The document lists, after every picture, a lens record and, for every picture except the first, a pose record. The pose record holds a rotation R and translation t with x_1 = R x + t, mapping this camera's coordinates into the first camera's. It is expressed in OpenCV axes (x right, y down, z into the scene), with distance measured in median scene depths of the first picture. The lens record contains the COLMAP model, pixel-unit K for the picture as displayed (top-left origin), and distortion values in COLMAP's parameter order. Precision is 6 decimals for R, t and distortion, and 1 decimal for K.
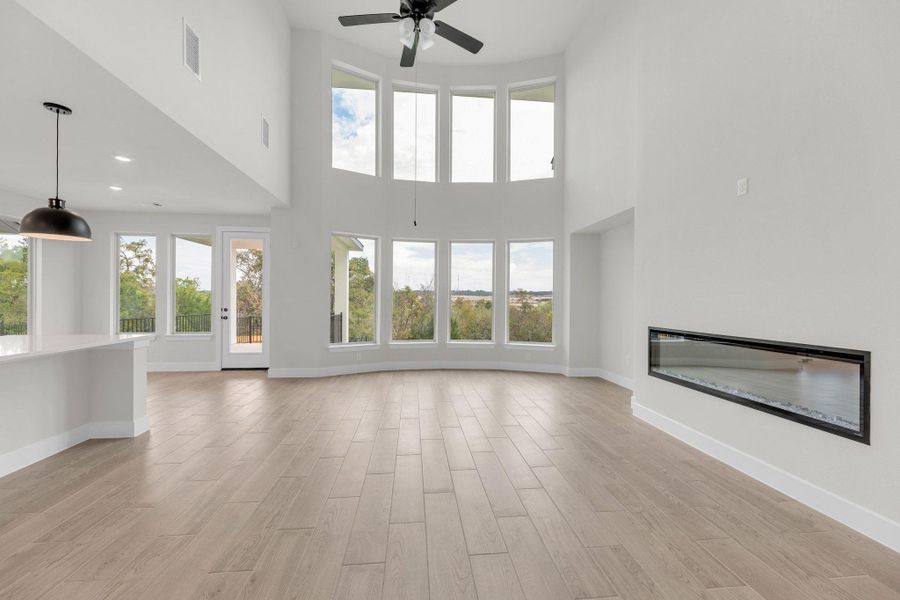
lens RADIAL K [[362.7, 0, 449.9], [0, 362.7, 299.9], [0, 0, 1]] dist [-0.001455, 0.000131]
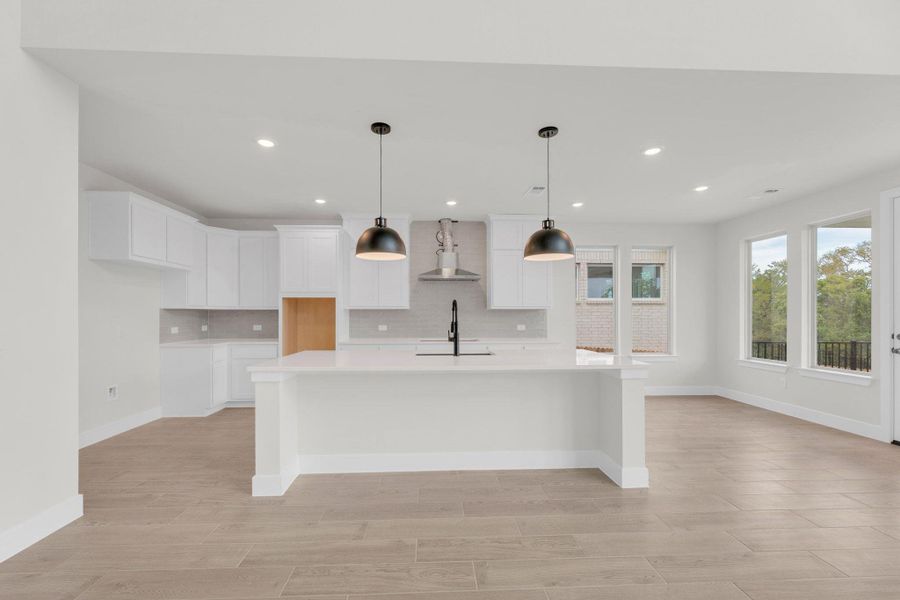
lens RADIAL K [[367.9, 0, 444.6], [0, 367.9, 314.6], [0, 0, 1]] dist [0.000220, 0.000380]
pose [[-0.062606, -0.007920, -0.998007, -0.013409], [-0.002260, 0.999967, -0.007794, -0.000806], [0.998036, 0.001768, -0.062622, 0.380387]]
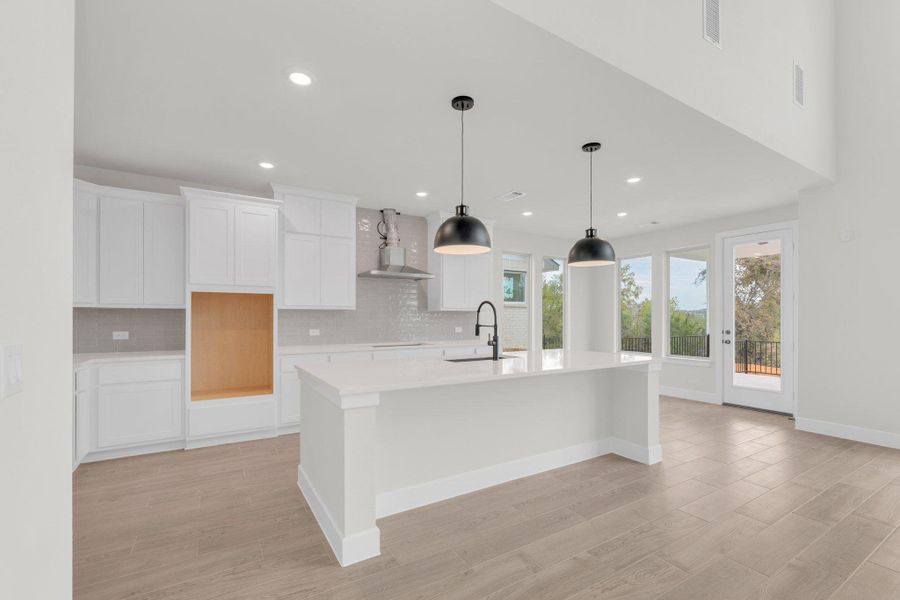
lens RADIAL K [[387.5, 0, 444.7], [0, 387.5, 317.0], [0, 0, 1]] dist [0.003262, -0.000016]
pose [[0.420186, -0.004853, -0.907425, -0.098722], [-0.001397, 0.999981, -0.005994, -0.001585], [0.907437, 0.003786, 0.420172, 0.048984]]
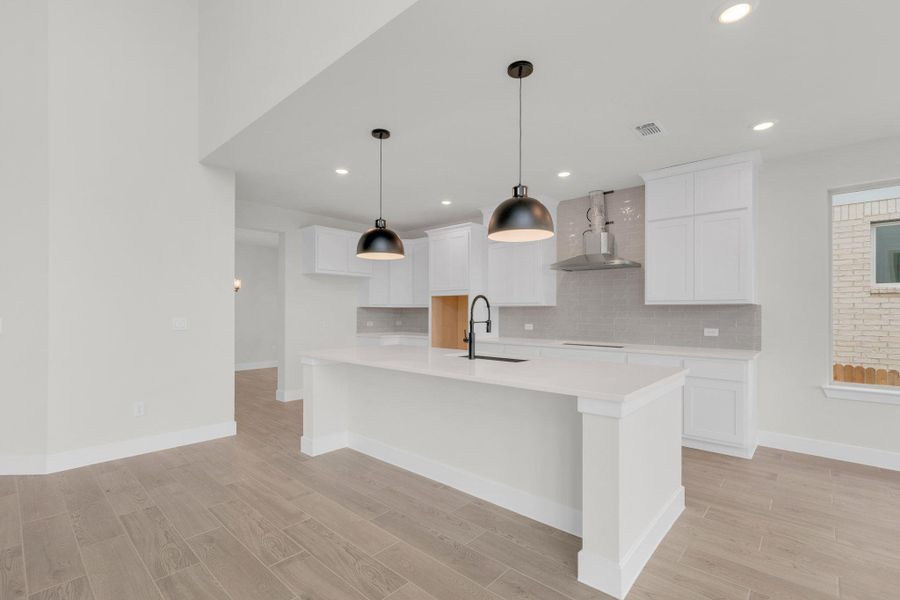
lens RADIAL K [[405.5, 0, 449.5], [0, 405.5, 312.9], [0, 0, 1]] dist [0.005547, -0.000117]
pose [[-0.745302, -0.008844, -0.666669, -0.196249], [-0.010569, 0.999943, -0.001450, -0.002922], [0.666644, 0.005966, -0.745353, 0.761505]]
